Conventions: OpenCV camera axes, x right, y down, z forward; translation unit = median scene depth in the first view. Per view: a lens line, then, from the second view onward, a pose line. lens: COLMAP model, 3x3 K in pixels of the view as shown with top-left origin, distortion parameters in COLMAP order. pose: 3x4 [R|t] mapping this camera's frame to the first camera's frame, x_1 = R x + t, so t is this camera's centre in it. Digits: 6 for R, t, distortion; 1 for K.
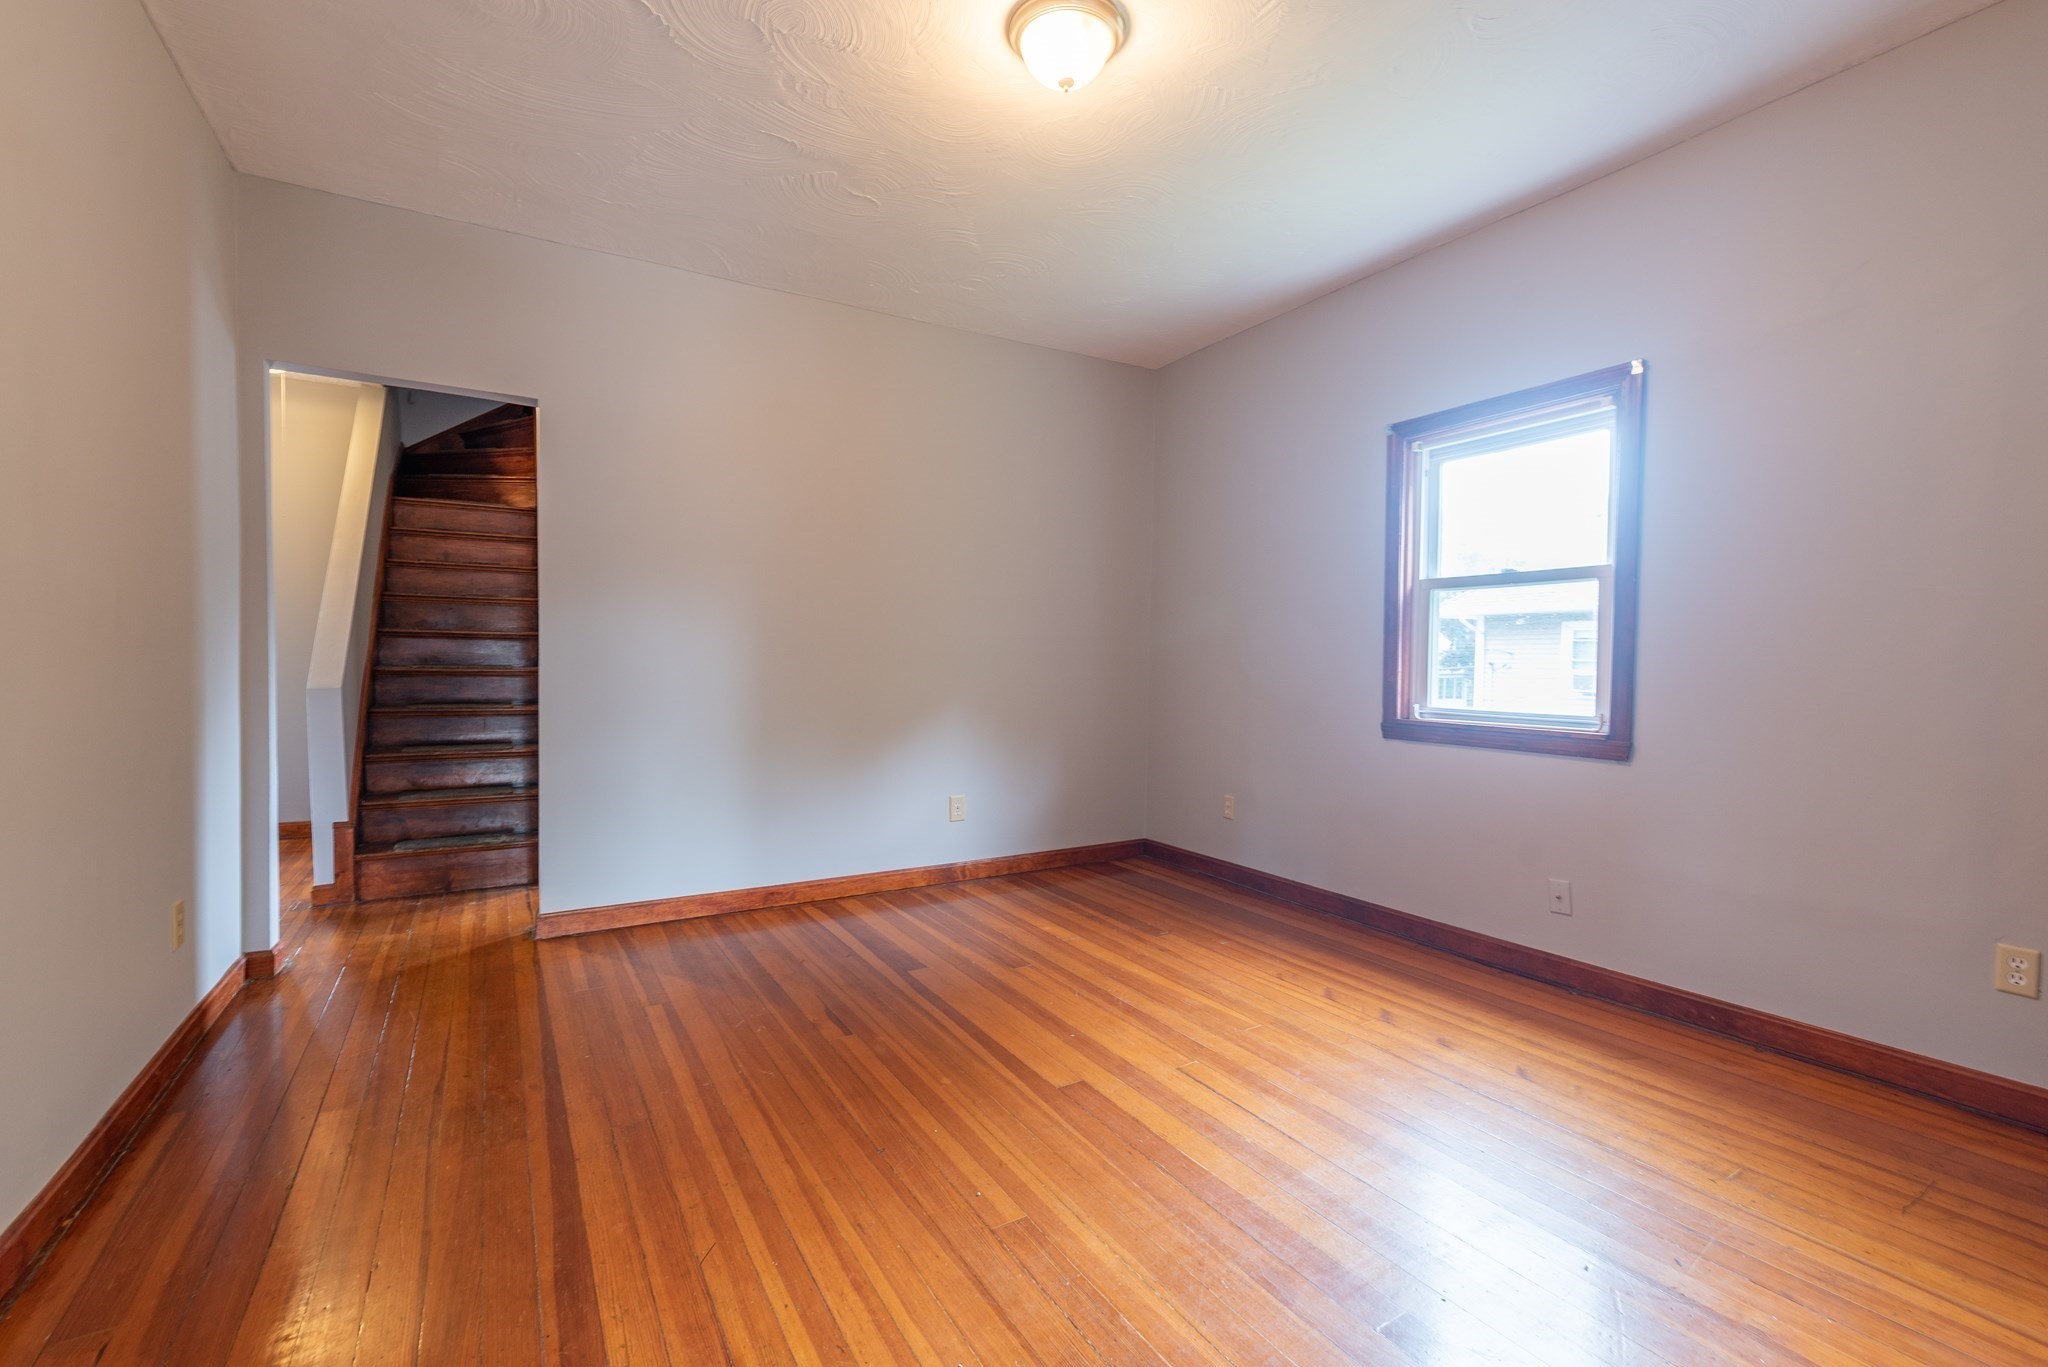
lens RADIAL K [[876.2, 0, 1019.8], [0, 876.2, 681.1], [0, 0, 1]] dist [0.000550, 0.000039]
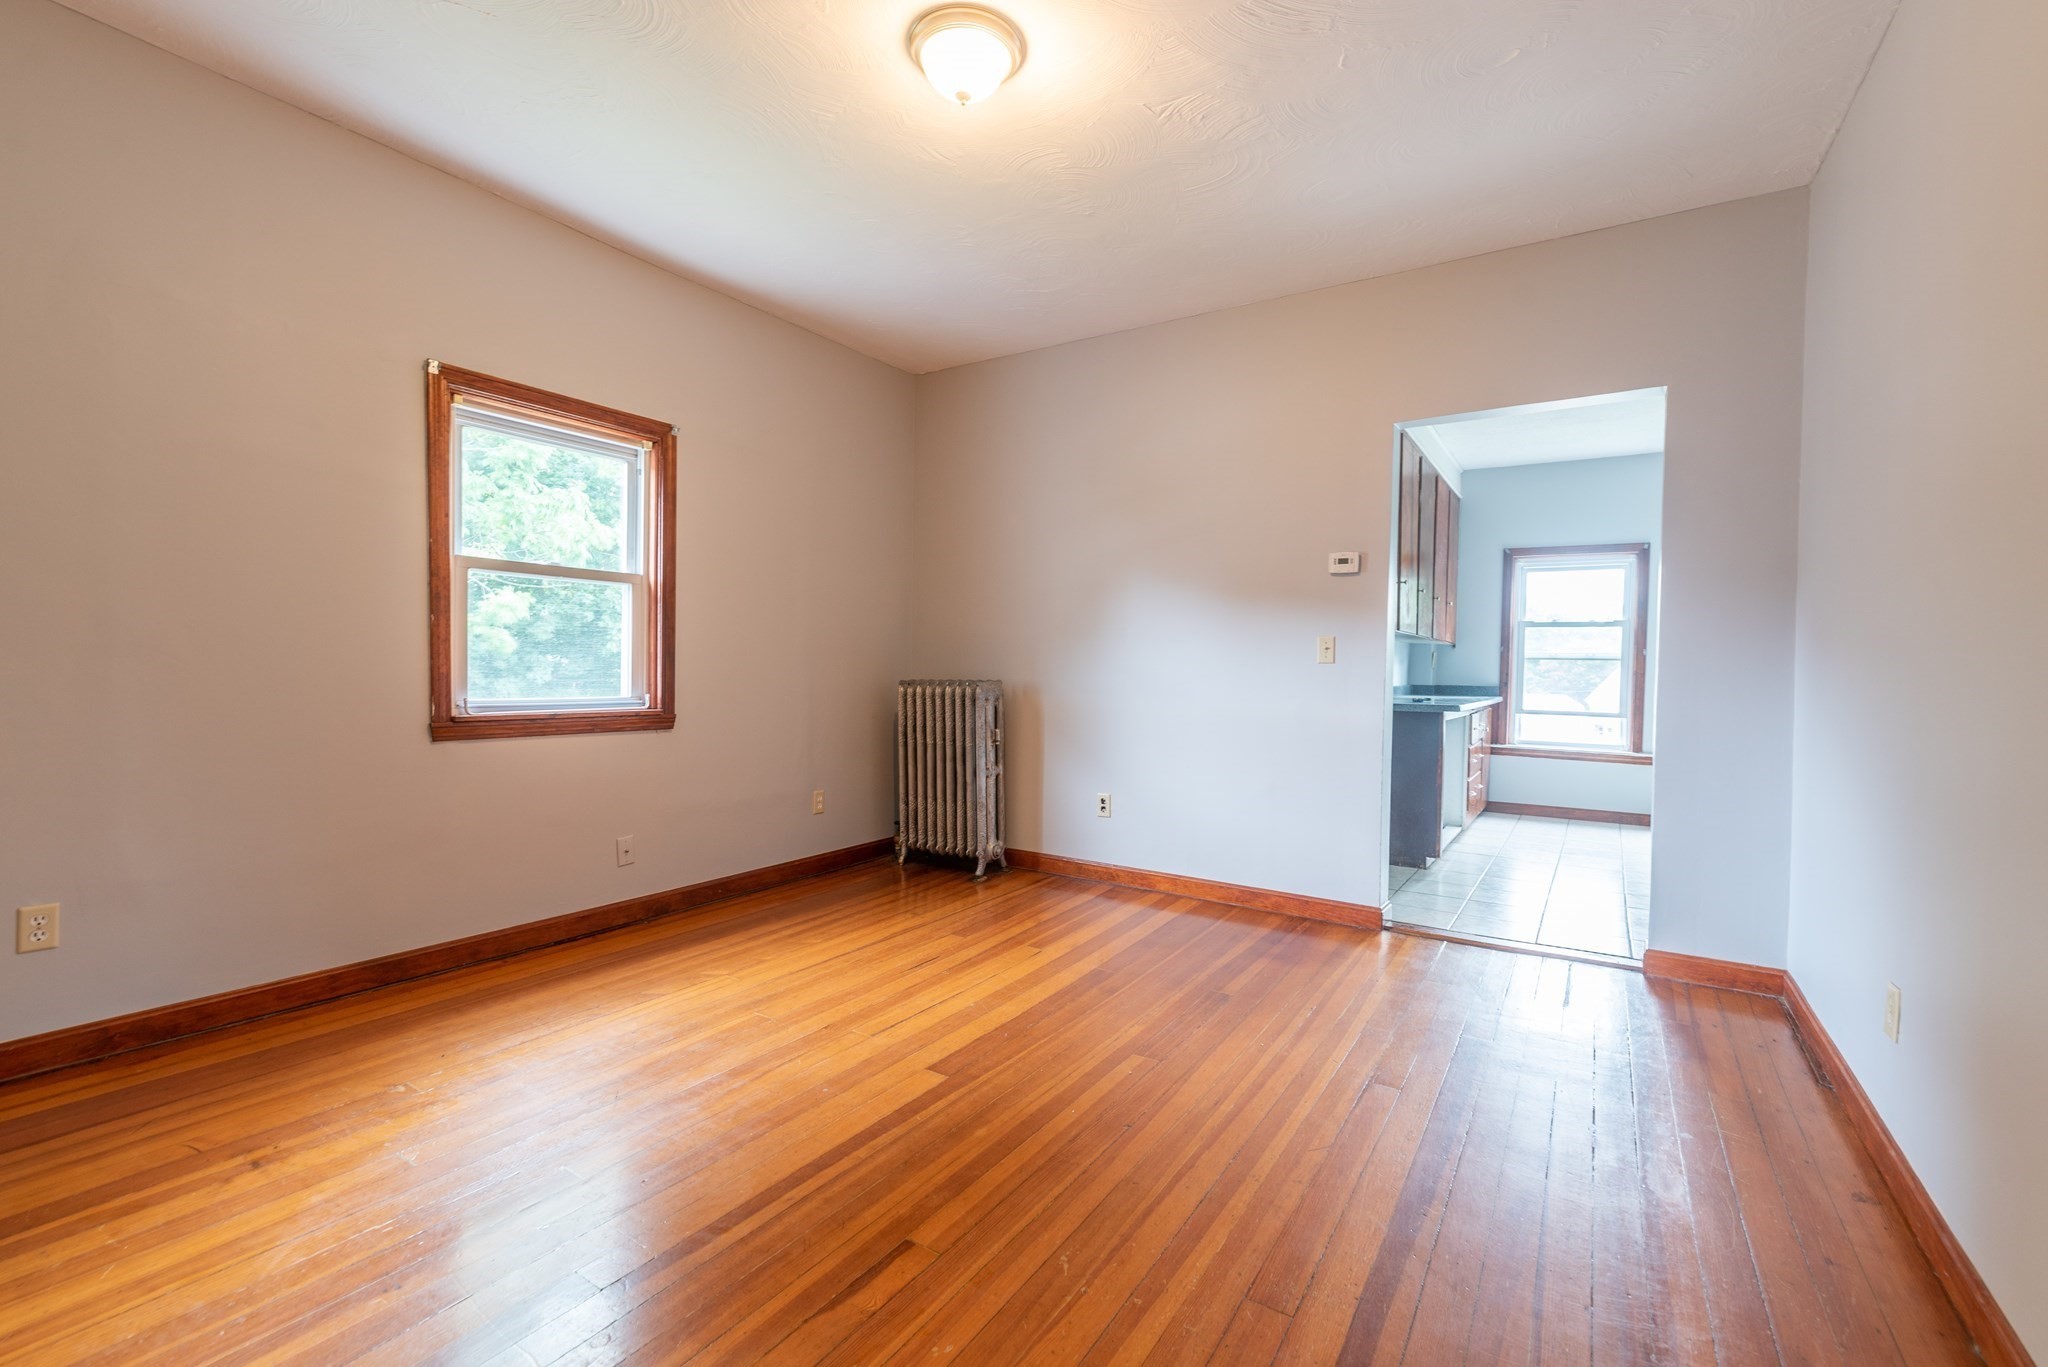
lens RADIAL K [[885.2, 0, 1028.1], [0, 885.2, 684.7], [0, 0, 1]] dist [0.000192, 0.000230]
pose [[-0.439927, -0.037973, 0.897230, -0.833594], [-0.001181, 0.999129, 0.041707, -0.035033], [-0.898033, 0.017289, -0.439589, 1.249764]]
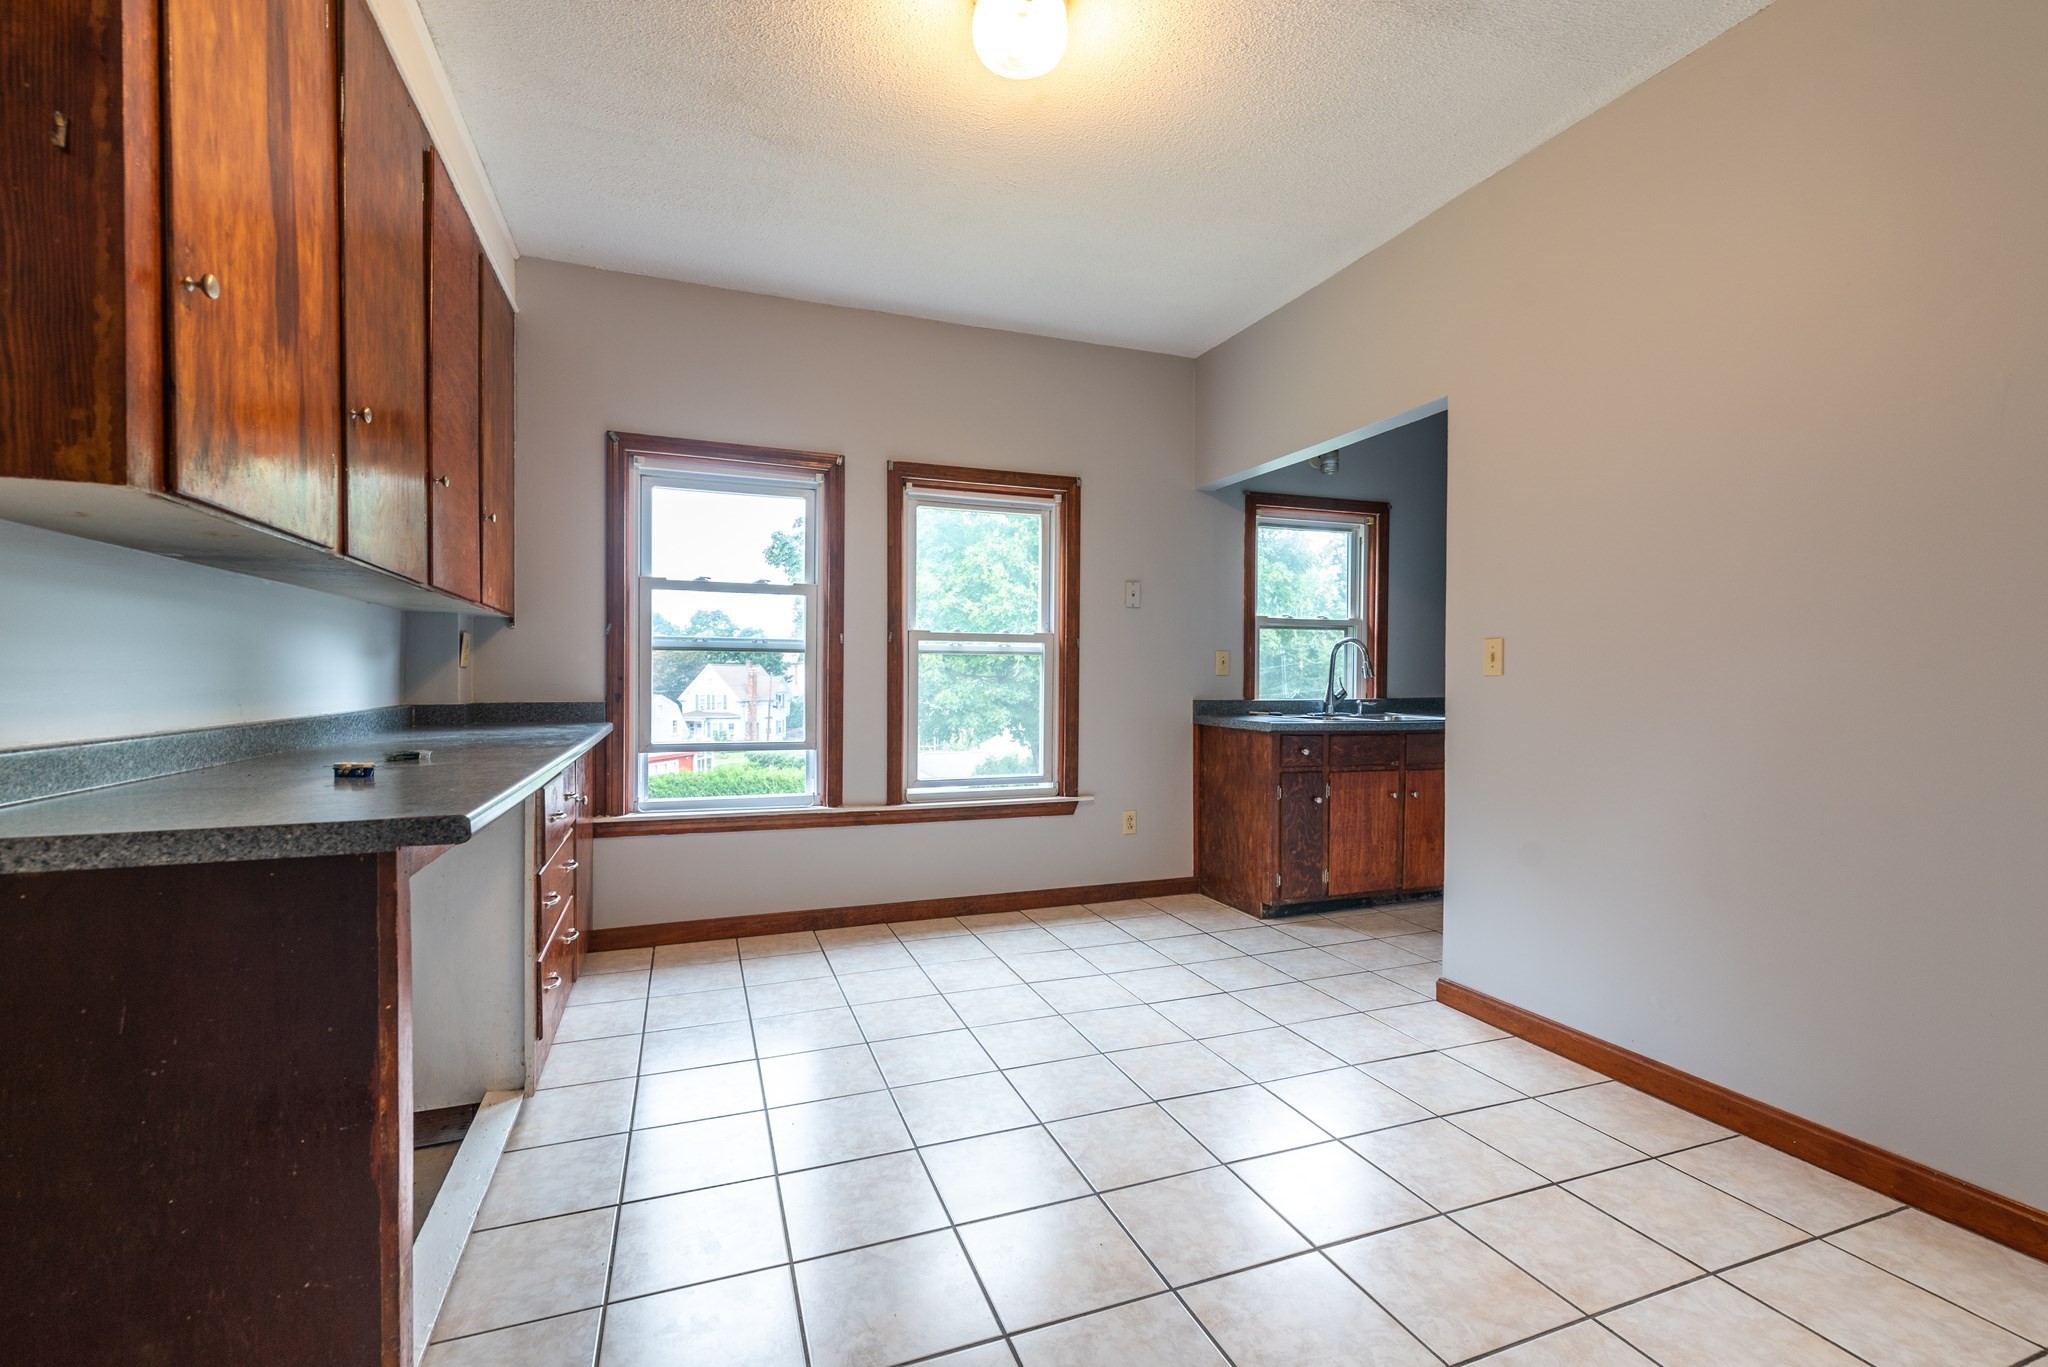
lens RADIAL K [[885.2, 0, 1028.1], [0, 885.2, 684.7], [0, 0, 1]] dist [0.000192, 0.000230]
pose [[-0.985482, -0.020323, 0.168562, -0.584745], [-0.015039, 0.999356, 0.032565, -0.025364], [-0.169115, 0.029558, -0.985153, 0.912936]]
